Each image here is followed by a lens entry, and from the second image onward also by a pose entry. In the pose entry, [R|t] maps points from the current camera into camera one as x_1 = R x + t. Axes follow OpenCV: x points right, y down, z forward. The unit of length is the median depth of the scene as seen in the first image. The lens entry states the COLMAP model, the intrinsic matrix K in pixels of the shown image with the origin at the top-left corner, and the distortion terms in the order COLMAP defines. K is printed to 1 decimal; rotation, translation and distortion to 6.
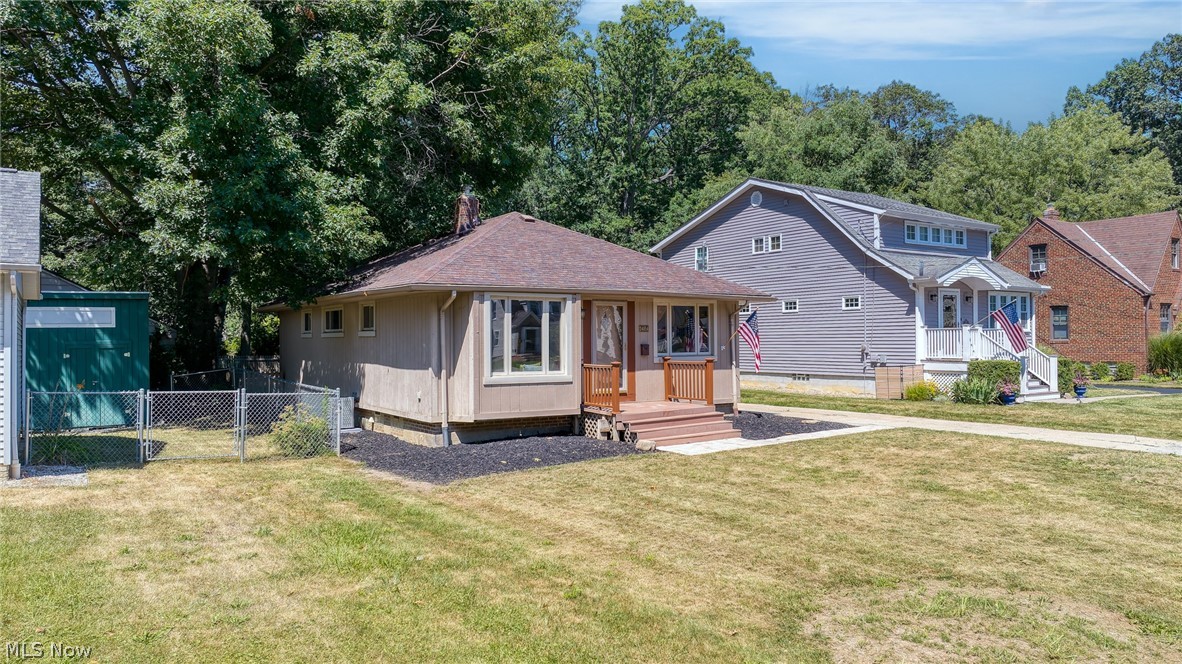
lens RADIAL K [[826.1, 0, 591.0], [0, 826.1, 332.0], [0, 0, 1]] dist [-0.004498, -0.005553]
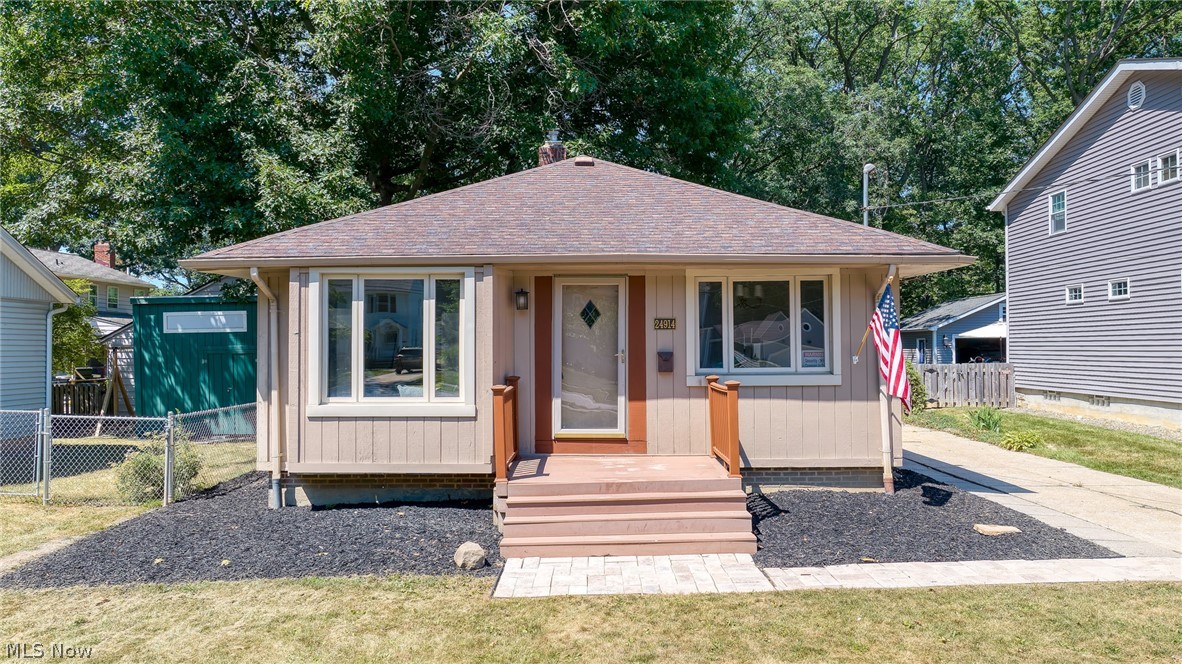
lens RADIAL K [[821.4, 0, 591.0], [0, 821.4, 332.0], [0, 0, 1]] dist [0.005711, 0.005803]
pose [[0.827615, -0.010657, -0.561195, 0.337546], [0.008229, 0.999943, -0.006853, 0.004804], [0.561236, 0.001053, 0.827655, 0.519931]]
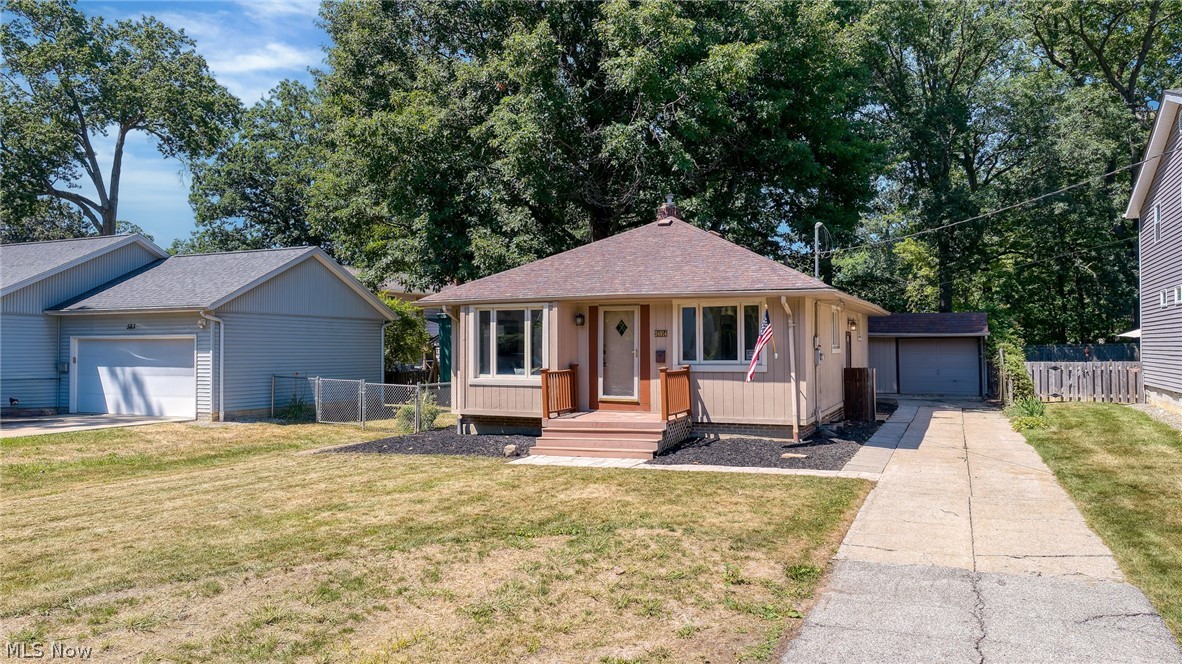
lens RADIAL K [[826.1, 0, 591.0], [0, 826.1, 332.0], [0, 0, 1]] dist [-0.004498, -0.005553]
pose [[0.535992, -0.012663, -0.844128, 0.808849], [0.011431, 0.999905, -0.007742, 0.000388], [0.844145, -0.005500, 0.536086, 0.446456]]
